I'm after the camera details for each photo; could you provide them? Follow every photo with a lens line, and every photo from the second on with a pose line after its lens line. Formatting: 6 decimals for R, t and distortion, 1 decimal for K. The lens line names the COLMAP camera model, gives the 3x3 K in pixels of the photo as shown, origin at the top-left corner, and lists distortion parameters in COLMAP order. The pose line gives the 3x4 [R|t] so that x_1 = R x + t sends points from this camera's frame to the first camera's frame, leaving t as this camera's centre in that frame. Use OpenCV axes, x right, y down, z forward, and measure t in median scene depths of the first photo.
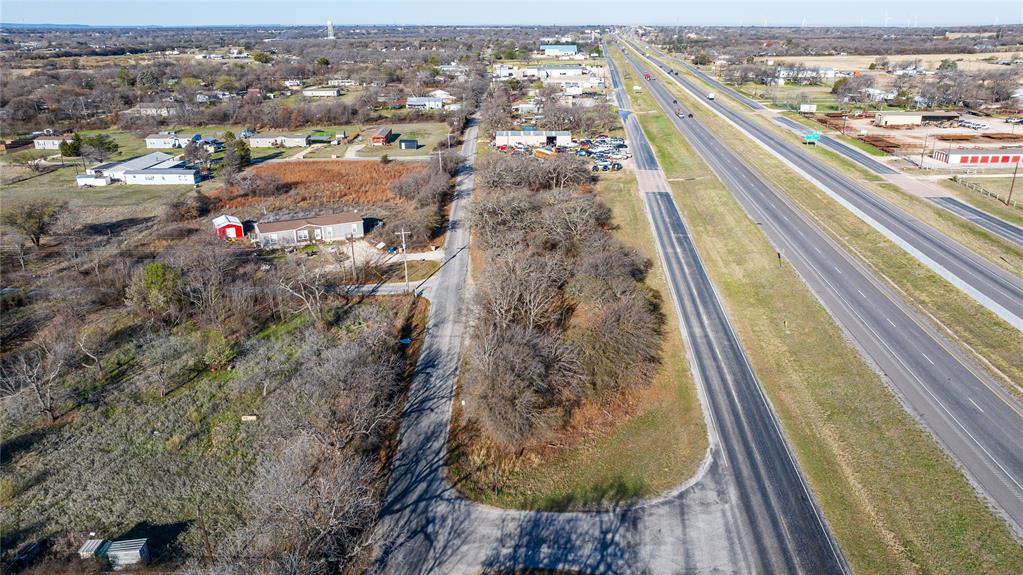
lens RADIAL K [[718.1, 0, 510.6], [0, 718.1, 288.2], [0, 0, 1]] dist [-0.044264, 0.047494]
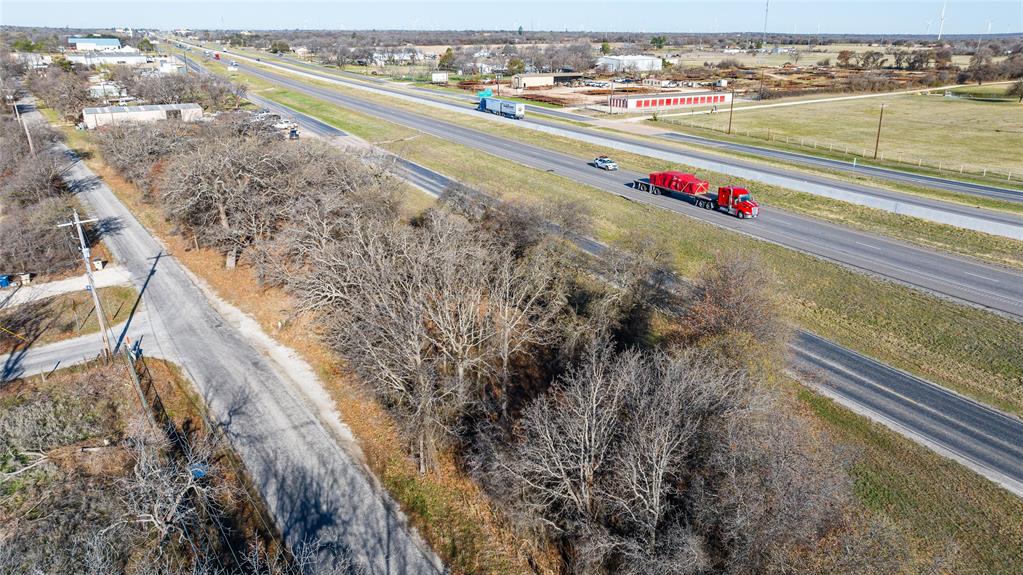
lens RADIAL K [[712.1, 0, 515.0], [0, 712.1, 288.4], [0, 0, 1]] dist [-0.020537, 0.008317]
pose [[0.828094, -0.179842, 0.530959, -0.131114], [0.182468, 0.982037, 0.048047, -0.008088], [-0.530063, 0.057095, 0.846034, 0.398757]]
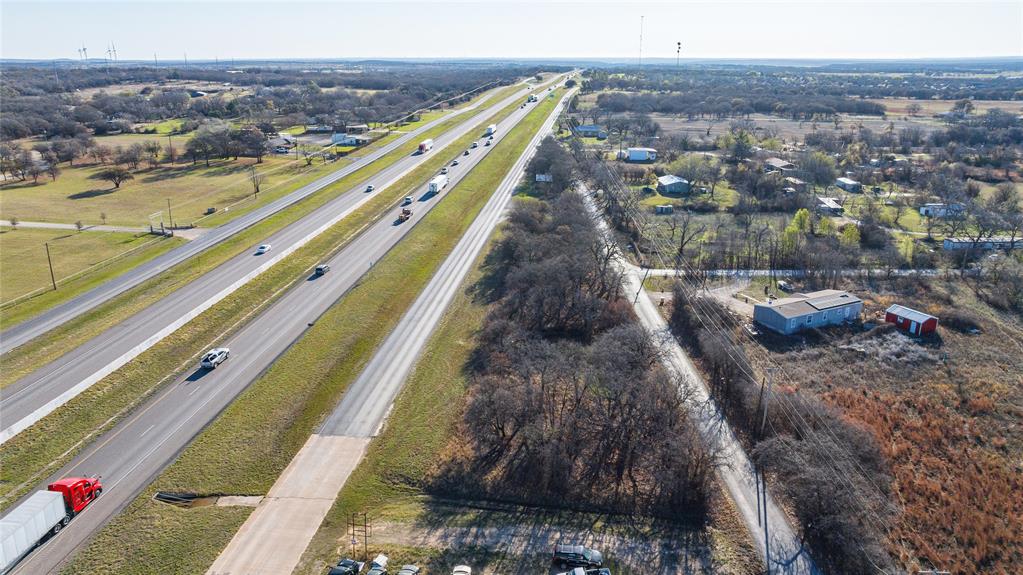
lens RADIAL K [[718.1, 0, 510.6], [0, 718.1, 288.2], [0, 0, 1]] dist [-0.044264, 0.047494]
pose [[-0.999986, -0.002088, 0.004766, 0.112046], [0.001314, 0.784944, 0.619566, -0.703505], [-0.005034, 0.619564, -0.784930, 1.772918]]
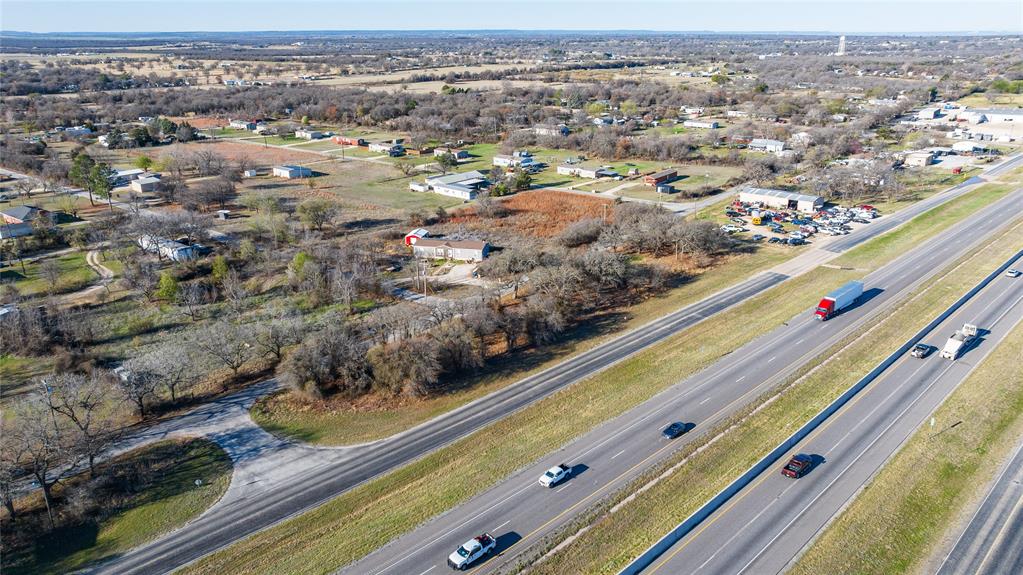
lens RADIAL K [[712.1, 0, 515.0], [0, 712.1, 288.4], [0, 0, 1]] dist [-0.020537, 0.008317]
pose [[0.776241, 0.215547, -0.592443, 0.687756], [-0.219865, 0.973293, 0.066035, -0.131447], [0.590854, 0.078999, 0.802901, -0.043779]]
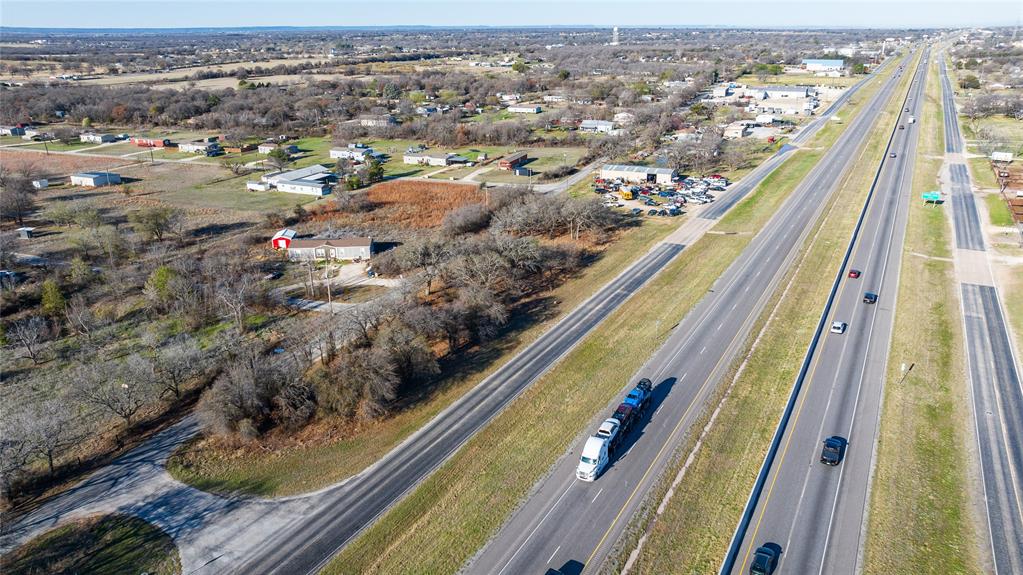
lens RADIAL K [[711.1, 0, 510.3], [0, 711.1, 287.7], [0, 0, 1]] dist [-0.037489, 0.040511]
pose [[0.921657, 0.131055, -0.365203, 0.488110], [-0.130914, 0.991072, 0.025267, -0.089802], [0.365254, 0.024523, 0.930585, -0.040174]]
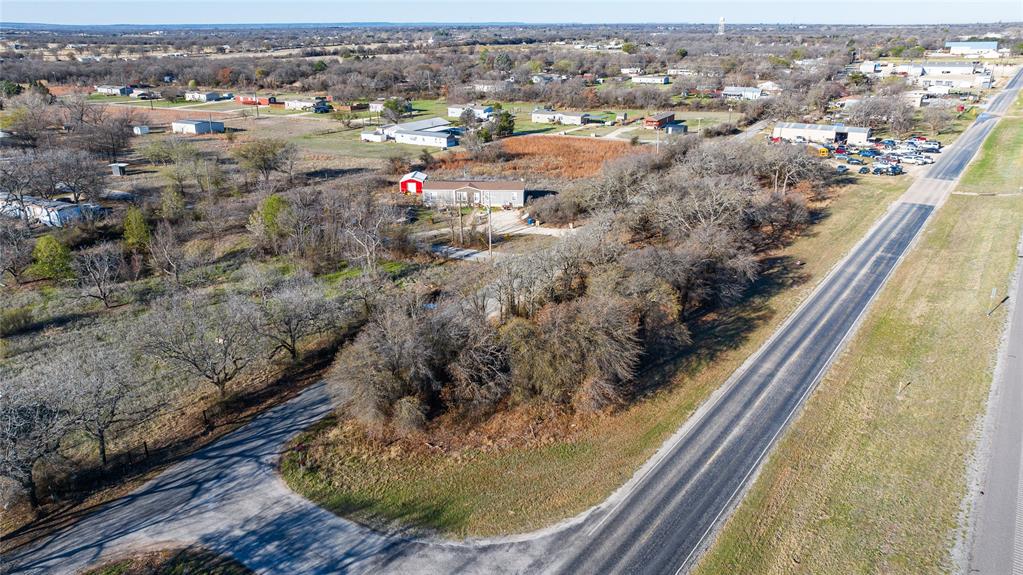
lens RADIAL K [[712.1, 0, 515.0], [0, 712.1, 288.4], [0, 0, 1]] dist [-0.020537, 0.008317]
pose [[0.869938, 0.172408, -0.462044, 0.258358], [-0.170240, 0.984293, 0.046752, -0.007215], [0.462847, 0.037988, 0.885624, 0.161028]]
